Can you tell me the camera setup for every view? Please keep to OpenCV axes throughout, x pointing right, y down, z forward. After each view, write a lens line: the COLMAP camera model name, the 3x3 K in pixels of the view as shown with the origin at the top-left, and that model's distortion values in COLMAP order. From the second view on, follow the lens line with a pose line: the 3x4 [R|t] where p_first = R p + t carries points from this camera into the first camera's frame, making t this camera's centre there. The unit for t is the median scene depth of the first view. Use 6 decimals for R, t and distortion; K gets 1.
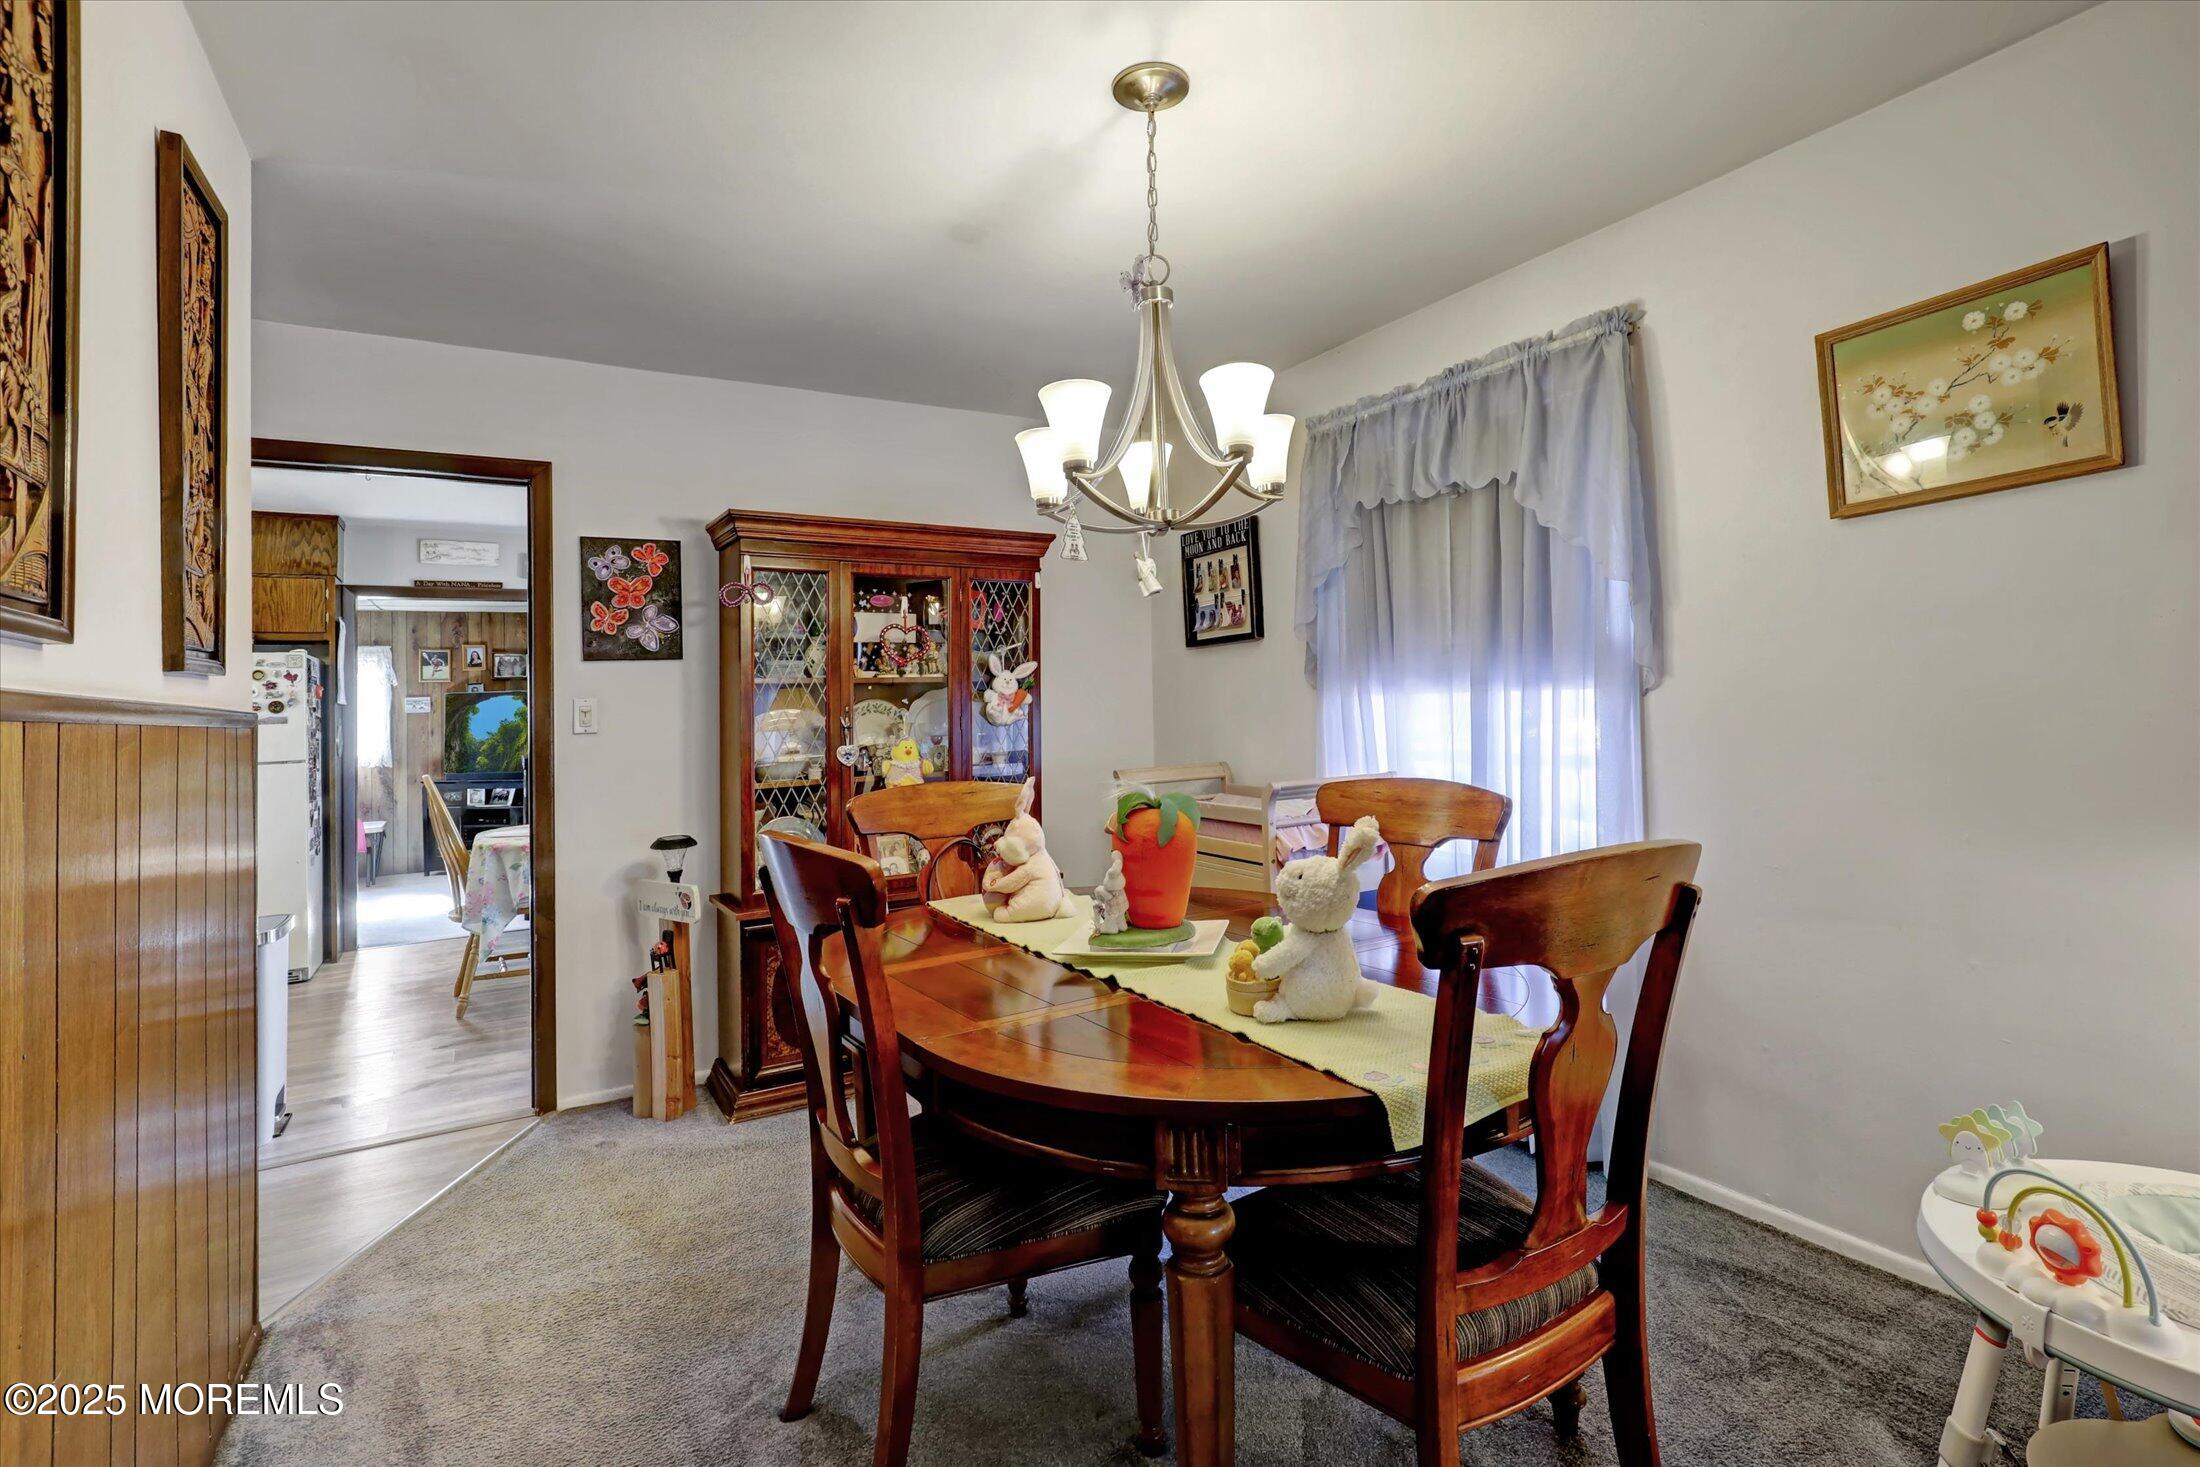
lens RADIAL K [[1013.5, 0, 1112.8], [0, 1013.5, 712.7], [0, 0, 1]] dist [-0.030318, 0.001915]
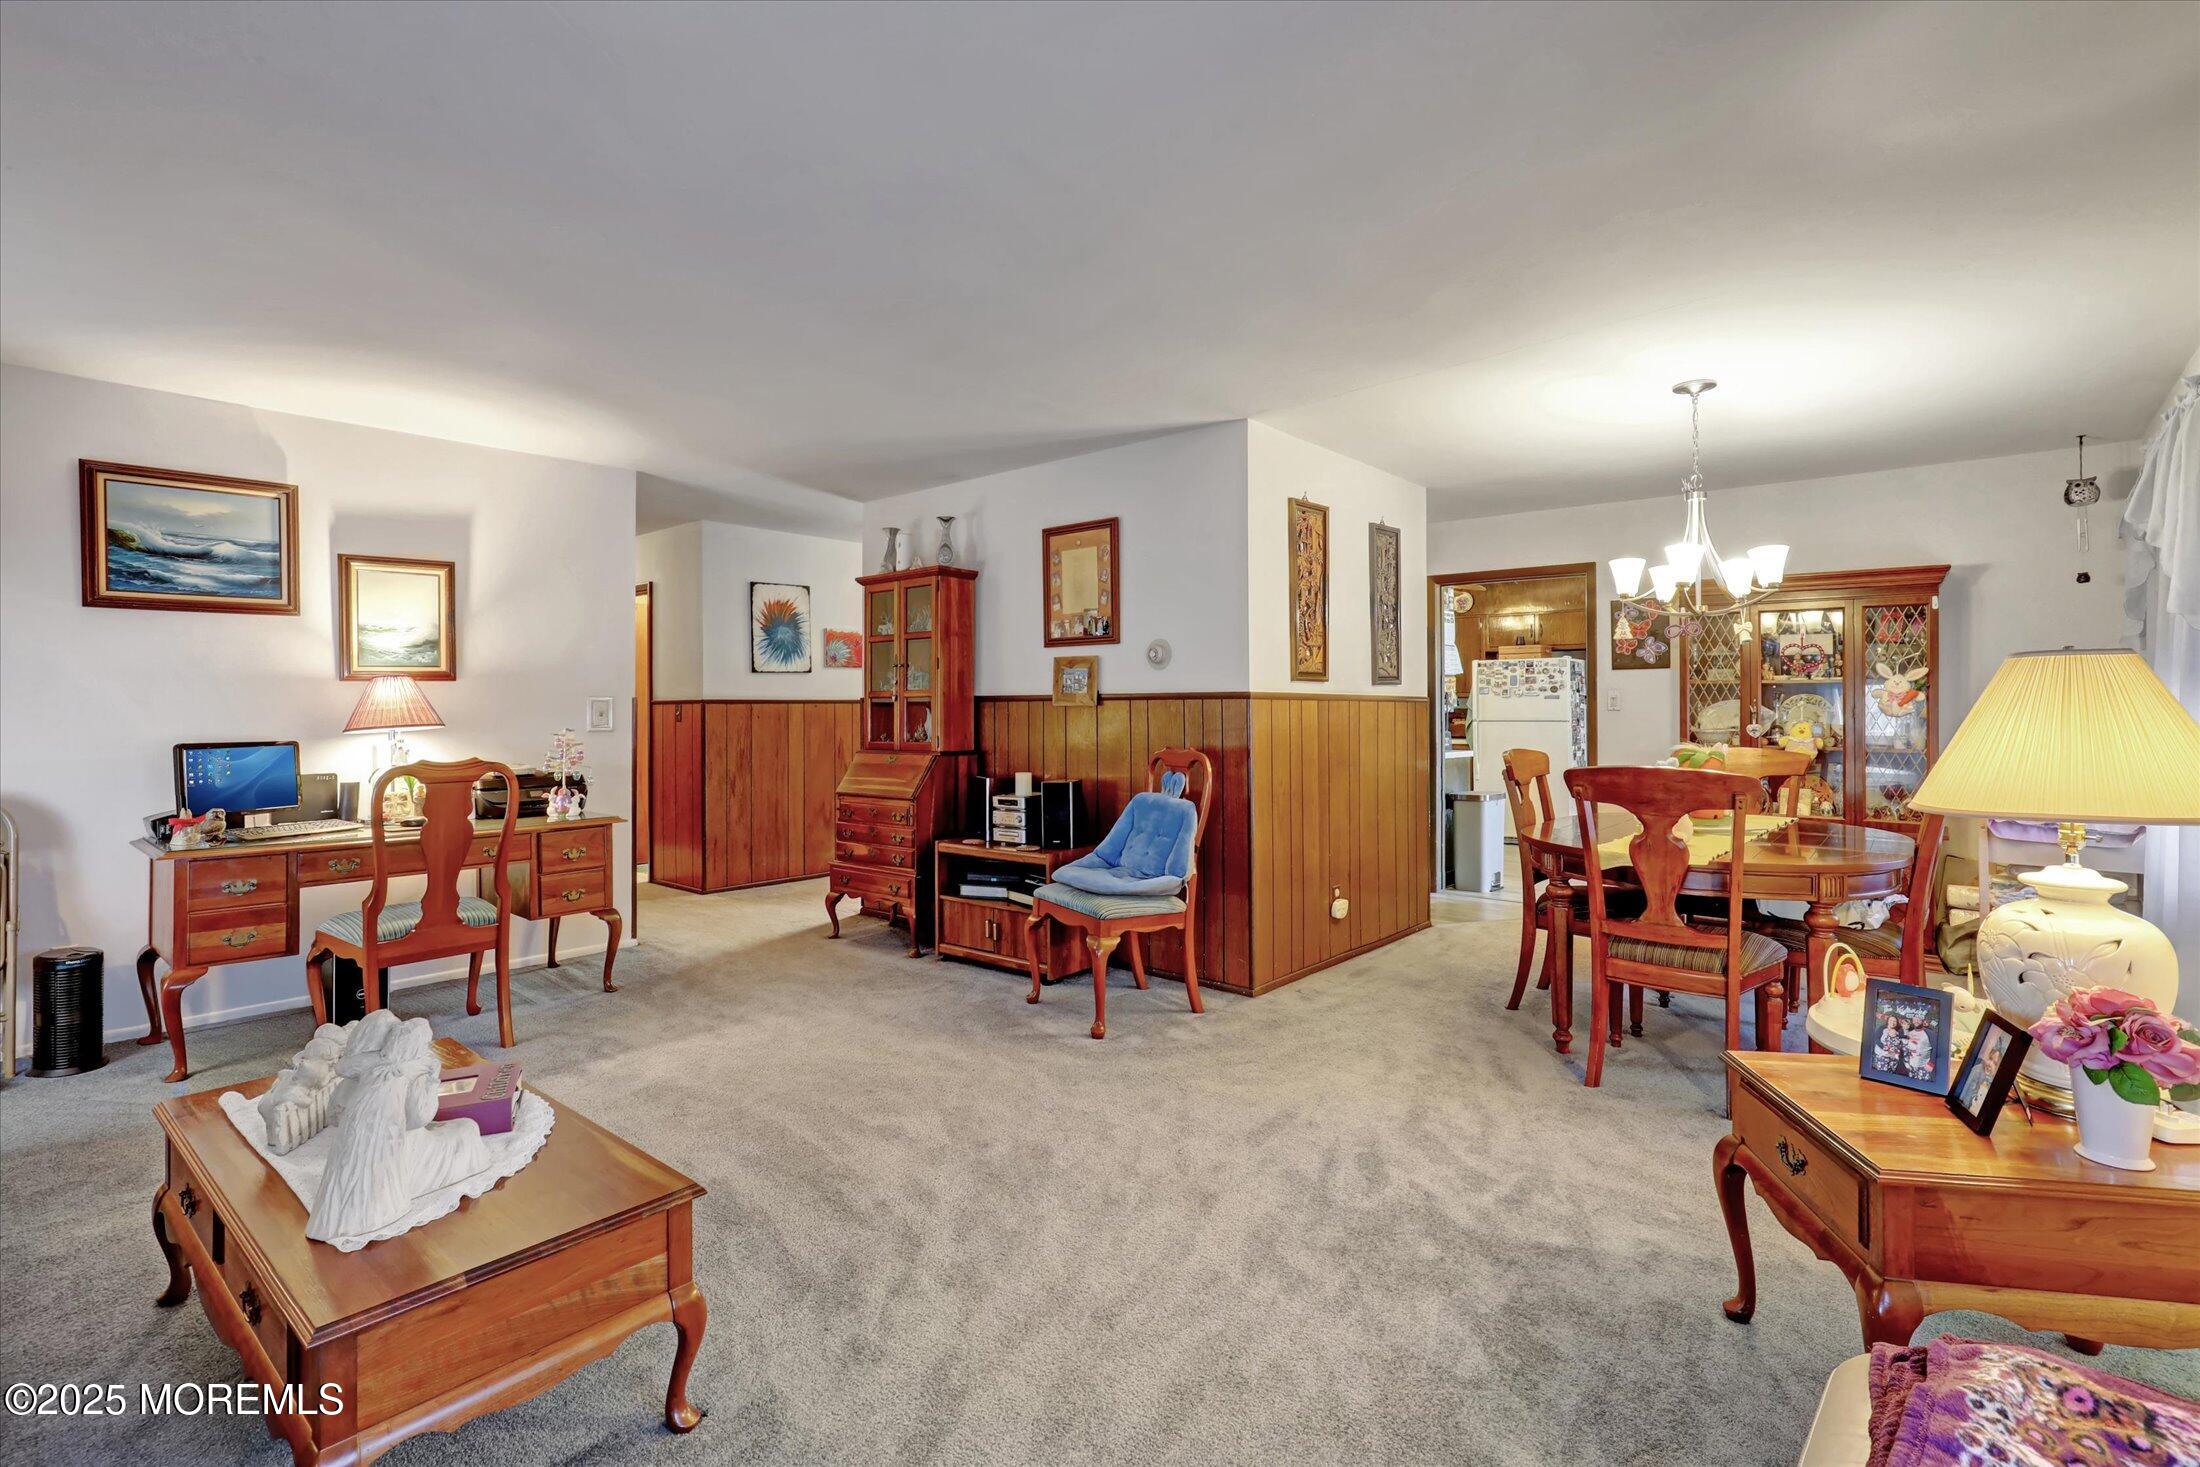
lens RADIAL K [[1013.5, 0, 1114.2], [0, 1013.5, 718.6], [0, 0, 1]] dist [-0.030318, 0.001915]
pose [[0.306057, 0.044309, -0.950982, 1.094729], [-0.014708, 0.999017, 0.041814, -0.031408], [0.951900, 0.001190, 0.306407, -0.485462]]
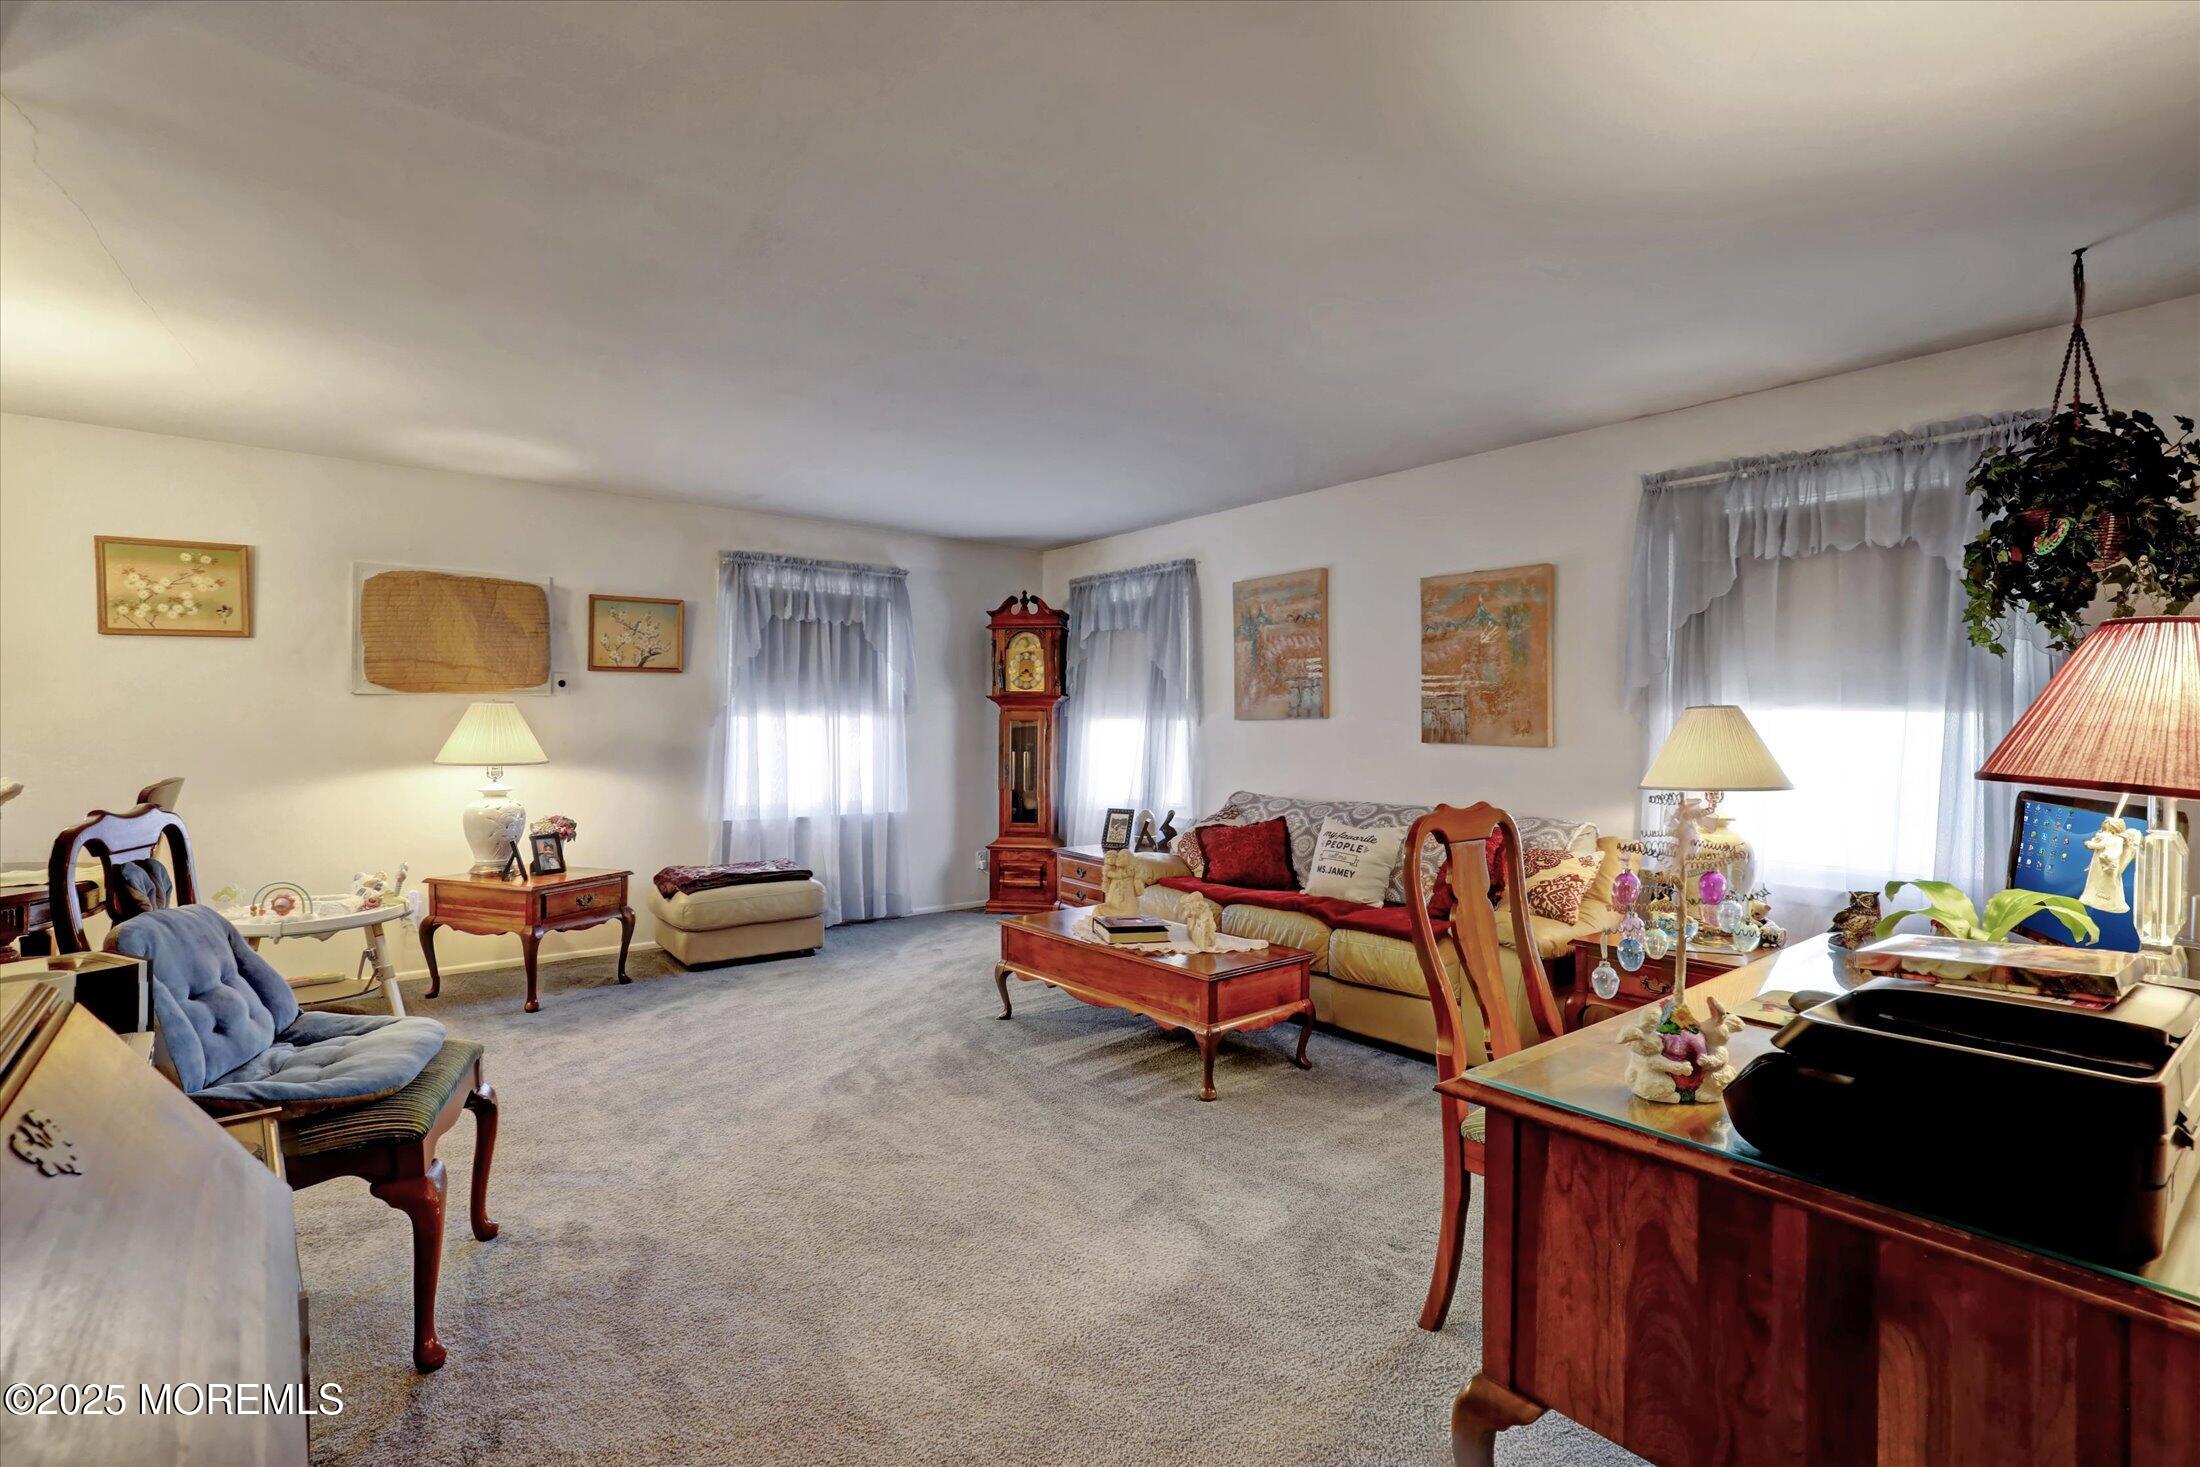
lens RADIAL K [[1013.5, 0, 1146.9], [0, 1013.5, 741.7], [0, 0, 1]] dist [-0.030318, 0.001915]
pose [[-0.163789, 0.011308, 0.986431, -1.128791], [0.003870, 0.999934, -0.010820, 0.032819], [-0.986488, 0.002045, -0.163822, -0.520503]]
